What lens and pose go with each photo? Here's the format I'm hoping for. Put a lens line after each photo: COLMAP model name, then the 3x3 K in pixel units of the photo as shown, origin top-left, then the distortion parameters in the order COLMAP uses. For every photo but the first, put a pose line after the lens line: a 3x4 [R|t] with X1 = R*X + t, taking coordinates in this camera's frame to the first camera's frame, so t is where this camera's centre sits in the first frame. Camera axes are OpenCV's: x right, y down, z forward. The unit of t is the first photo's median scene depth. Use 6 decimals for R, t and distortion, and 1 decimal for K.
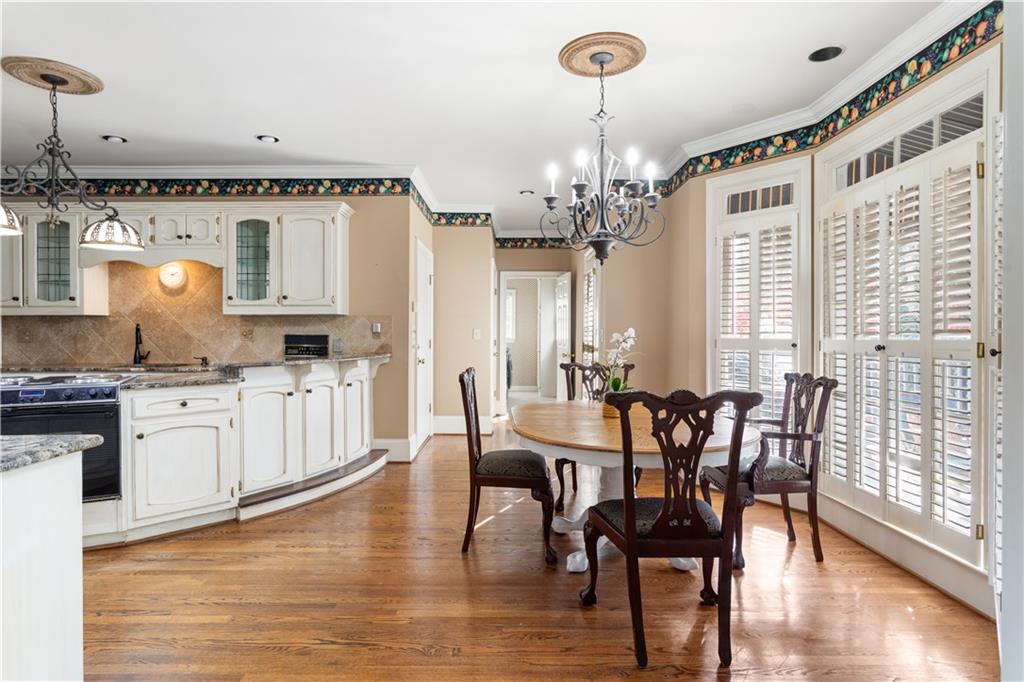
lens RADIAL K [[555.0, 0, 509.1], [0, 555.0, 317.7], [0, 0, 1]] dist [-0.000470, 0.000500]
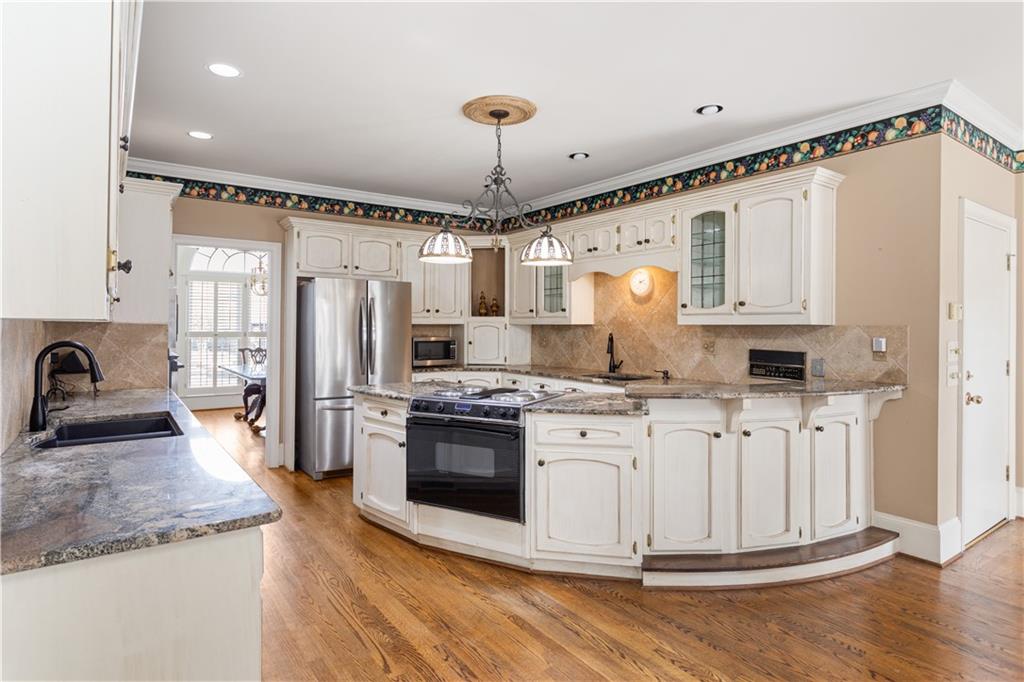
lens RADIAL K [[555.0, 0, 509.1], [0, 555.0, 317.7], [0, 0, 1]] dist [-0.000470, 0.000500]
pose [[0.579200, -0.004839, -0.815171, 0.048952], [0.015454, 0.999868, 0.005045, -0.025263], [0.815039, -0.015520, 0.579198, 0.263127]]
